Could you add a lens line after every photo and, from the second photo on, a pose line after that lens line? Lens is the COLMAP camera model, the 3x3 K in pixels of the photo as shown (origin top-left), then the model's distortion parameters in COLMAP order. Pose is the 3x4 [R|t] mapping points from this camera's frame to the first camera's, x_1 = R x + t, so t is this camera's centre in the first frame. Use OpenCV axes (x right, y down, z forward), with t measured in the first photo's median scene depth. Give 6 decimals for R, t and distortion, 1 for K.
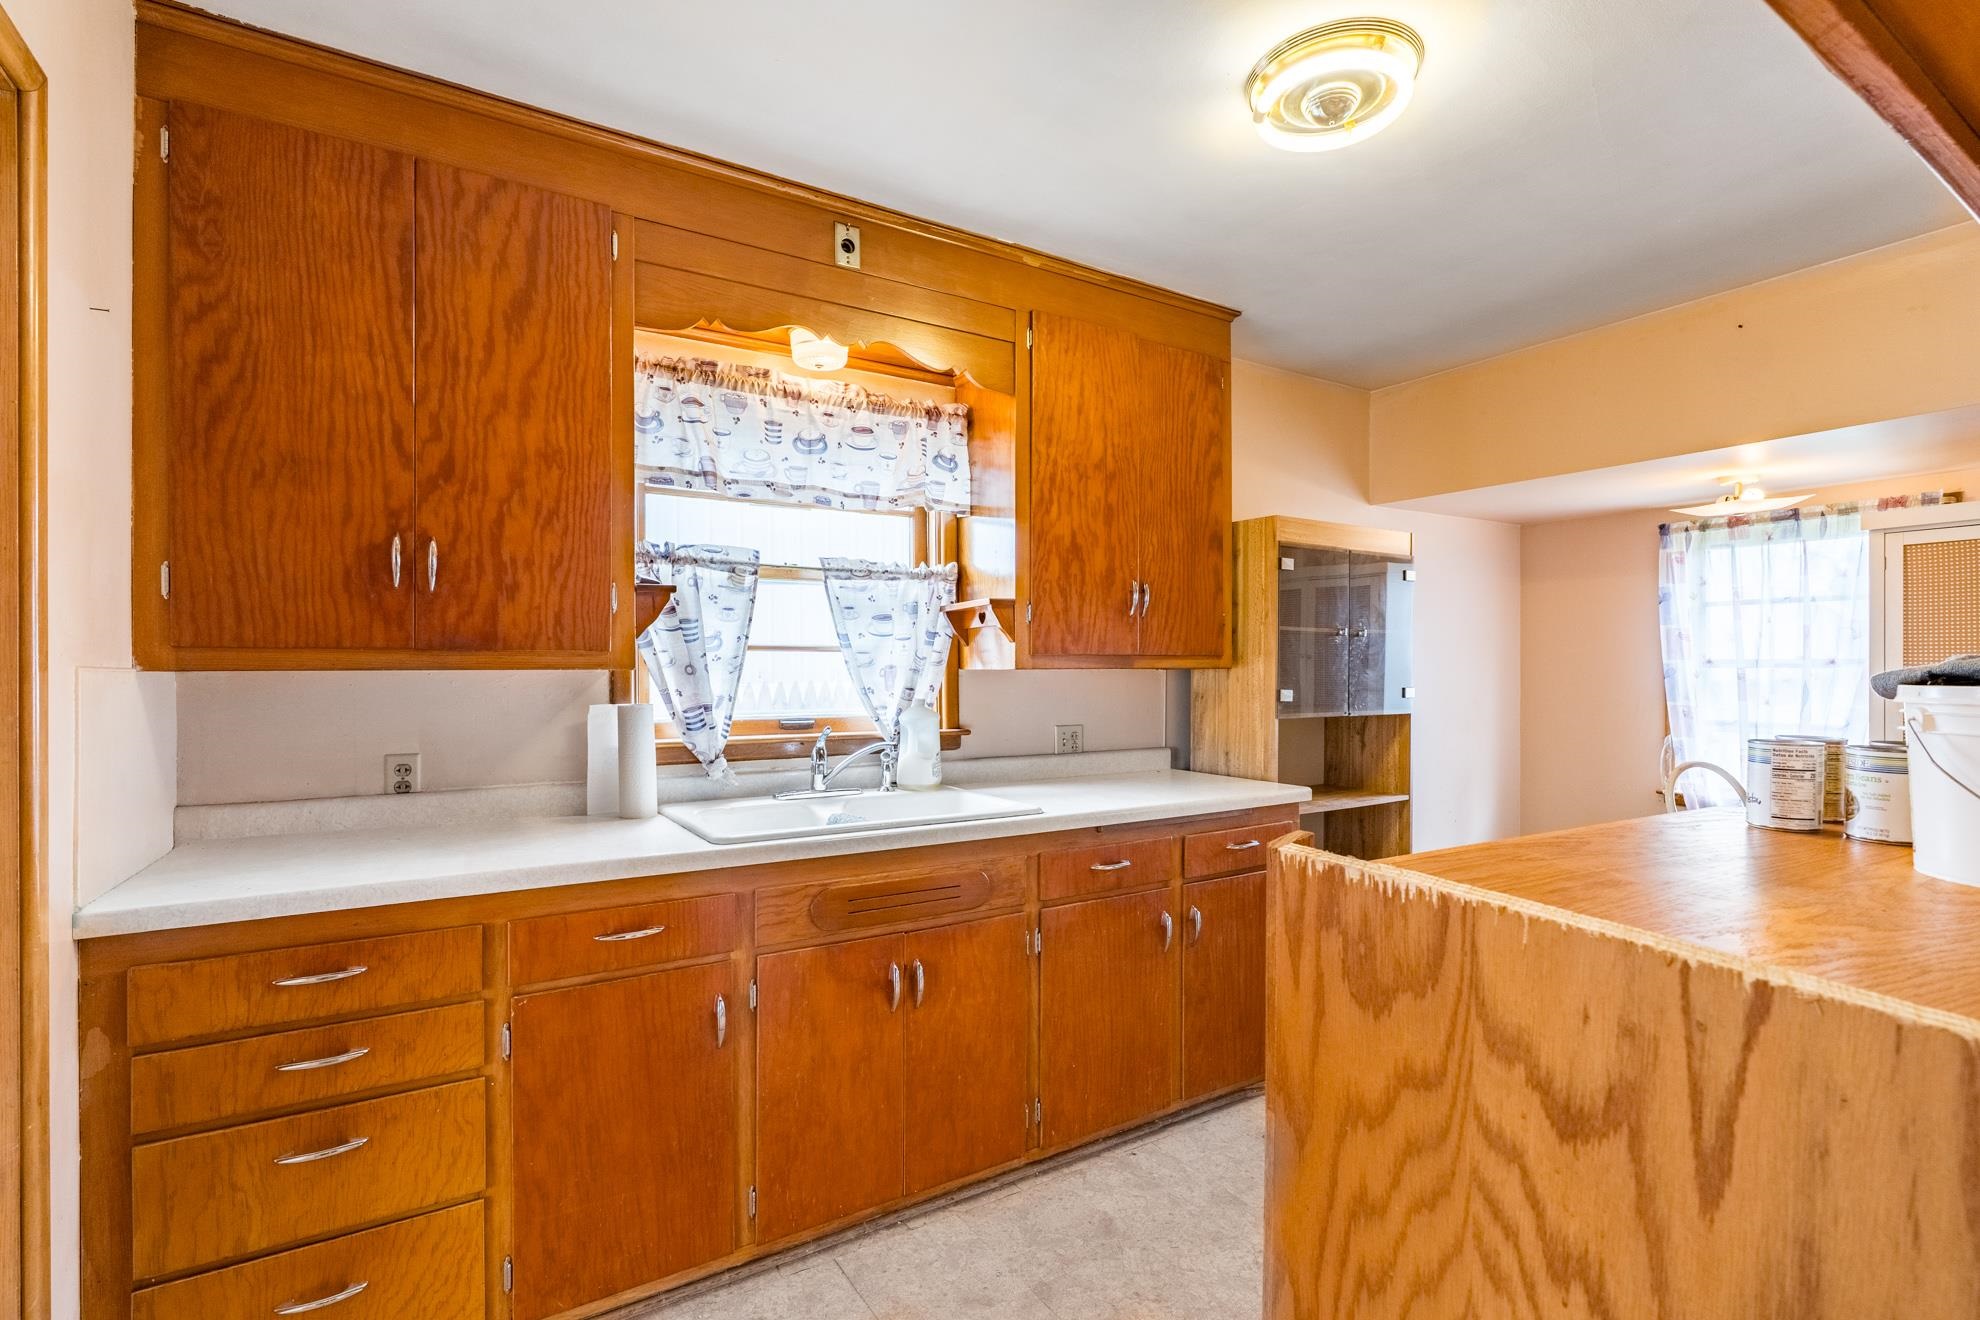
lens RADIAL K [[892.2, 0, 990.2], [0, 892.2, 671.7], [0, 0, 1]] dist [-0.008503, 0.000174]
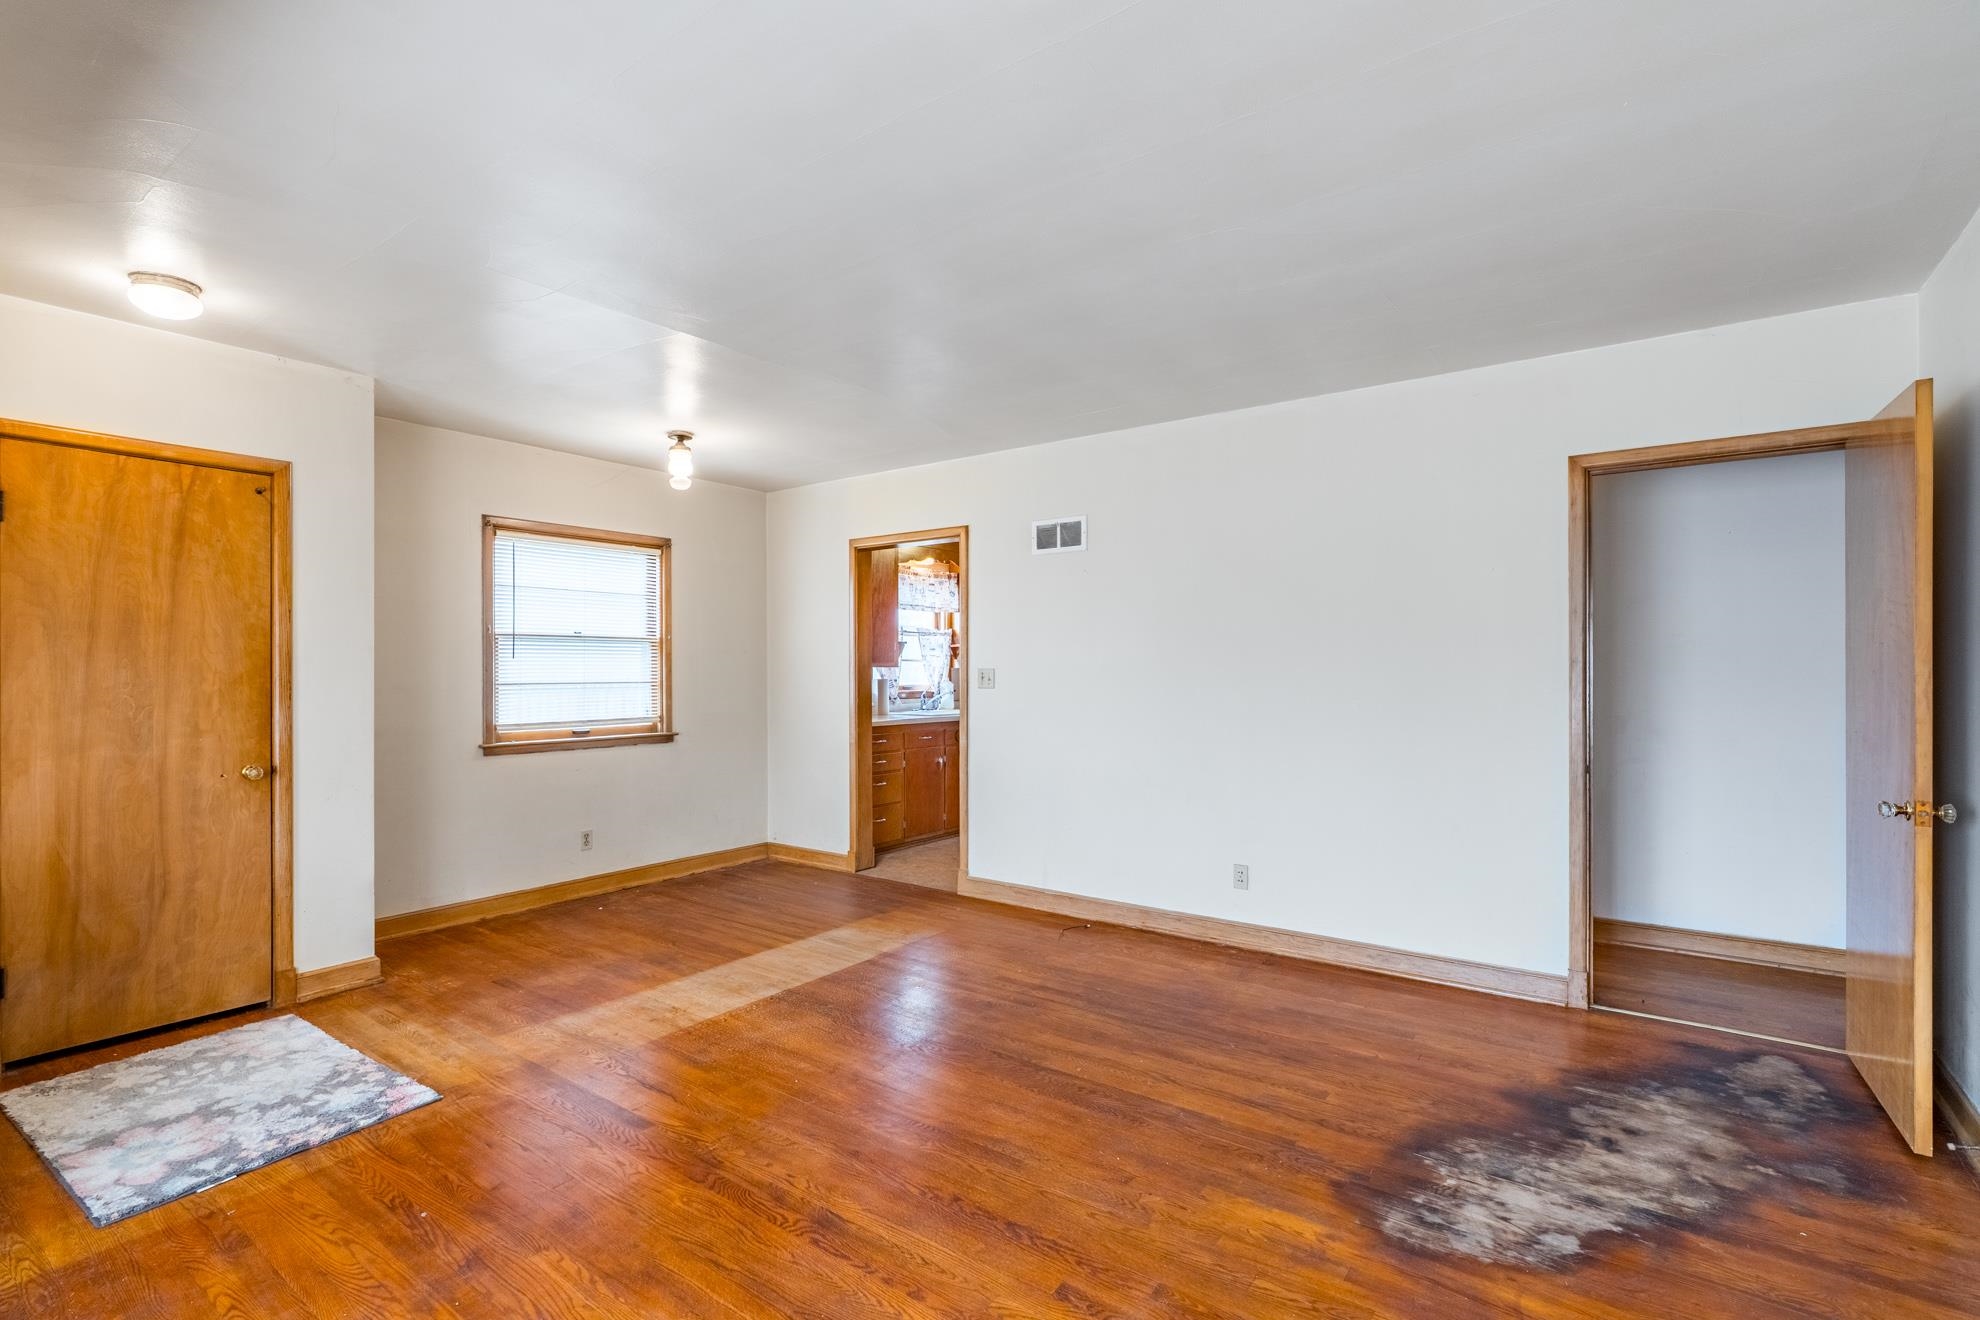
lens RADIAL K [[887.2, 0, 1024.1], [0, 887.2, 670.5], [0, 0, 1]] dist [-0.017242, 0.007877]
pose [[0.910291, 0.000549, 0.413970, -1.081778], [0.001828, 0.999984, -0.005348, 0.021664], [-0.413966, 0.005625, 0.910275, -1.761315]]
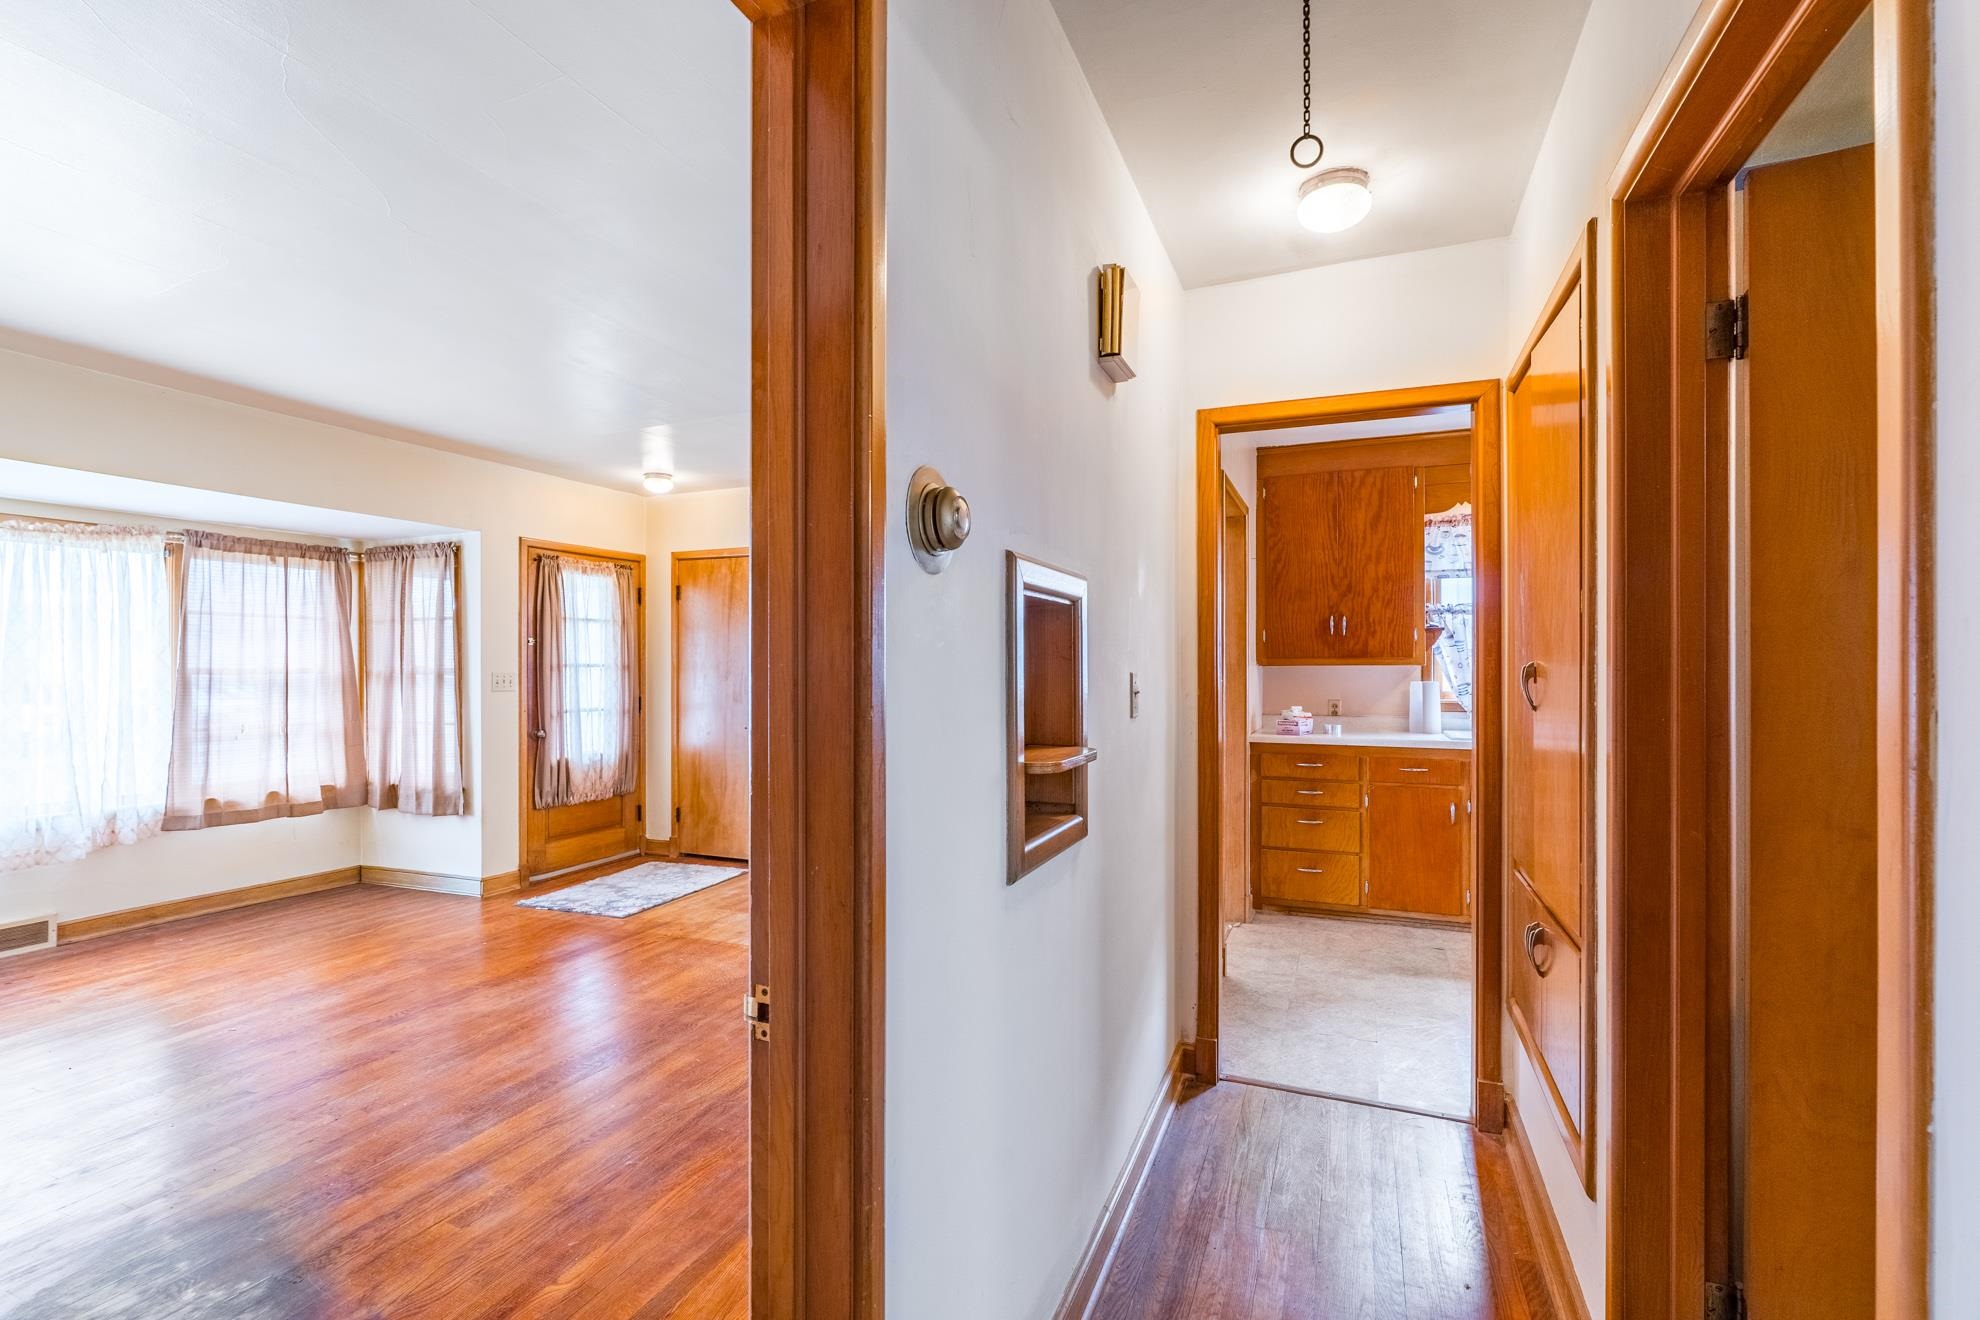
lens RADIAL K [[932.8, 0, 990.5], [0, 932.8, 666.0], [0, 0, 1]] dist [-0.002661, 0.001025]
pose [[0.590945, 0.000468, -0.806711, 0.699015], [-0.003656, 0.999991, -0.002098, 0.006564], [0.806703, 0.004189, 0.590942, -1.050956]]
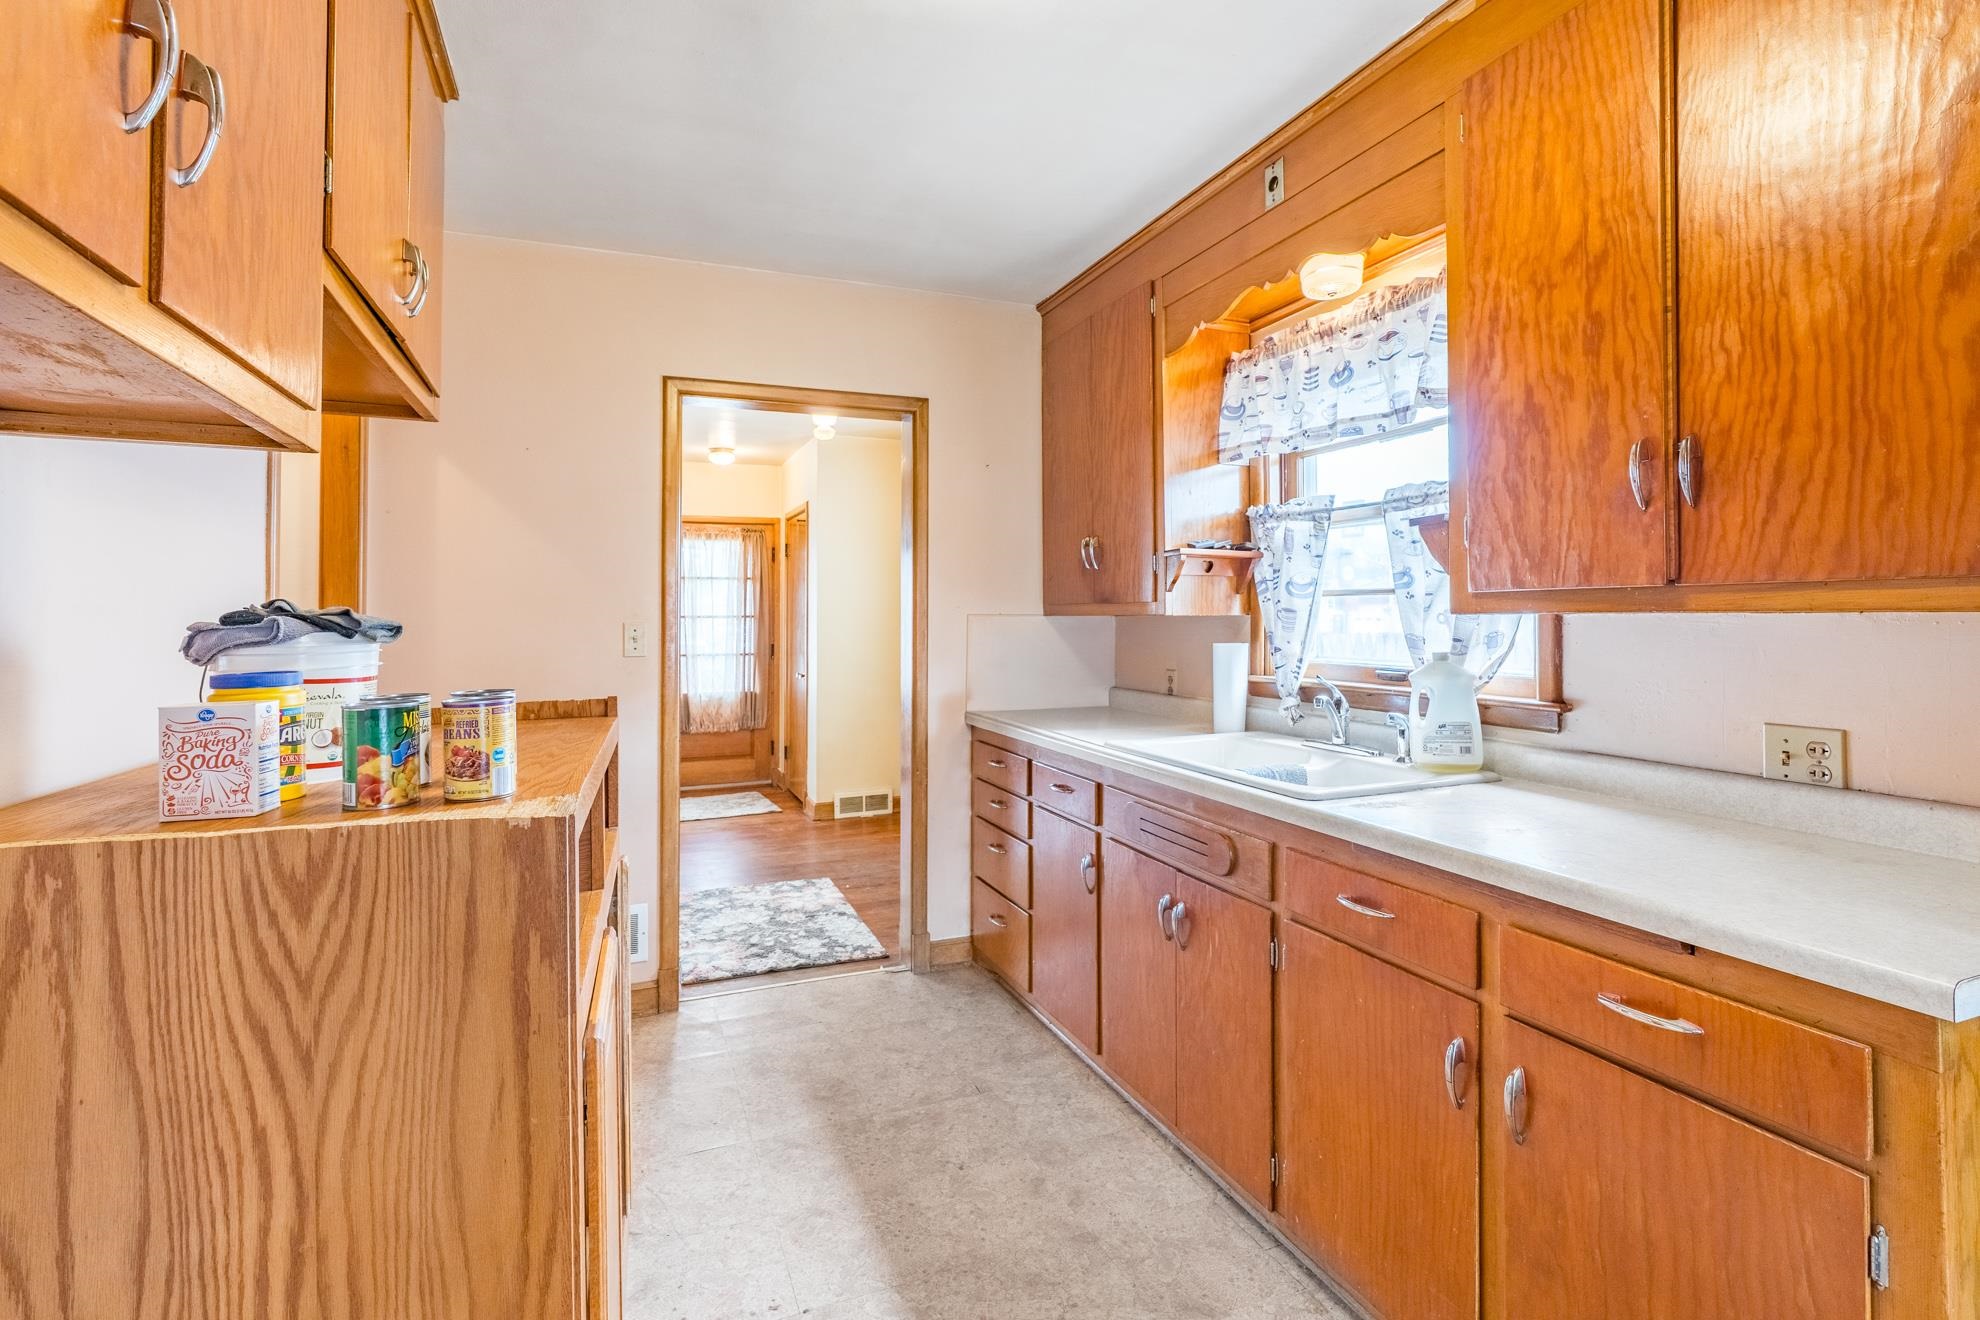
lens RADIAL K [[955.5, 0, 990.0], [0, 955.5, 597.8], [0, 0, 1]] dist [-0.000915, -0.000021]
pose [[-0.173430, -0.017722, -0.984687, 0.848940], [-0.000718, 0.999840, -0.017868, -0.001675], [0.984846, -0.002392, -0.173415, 0.800755]]
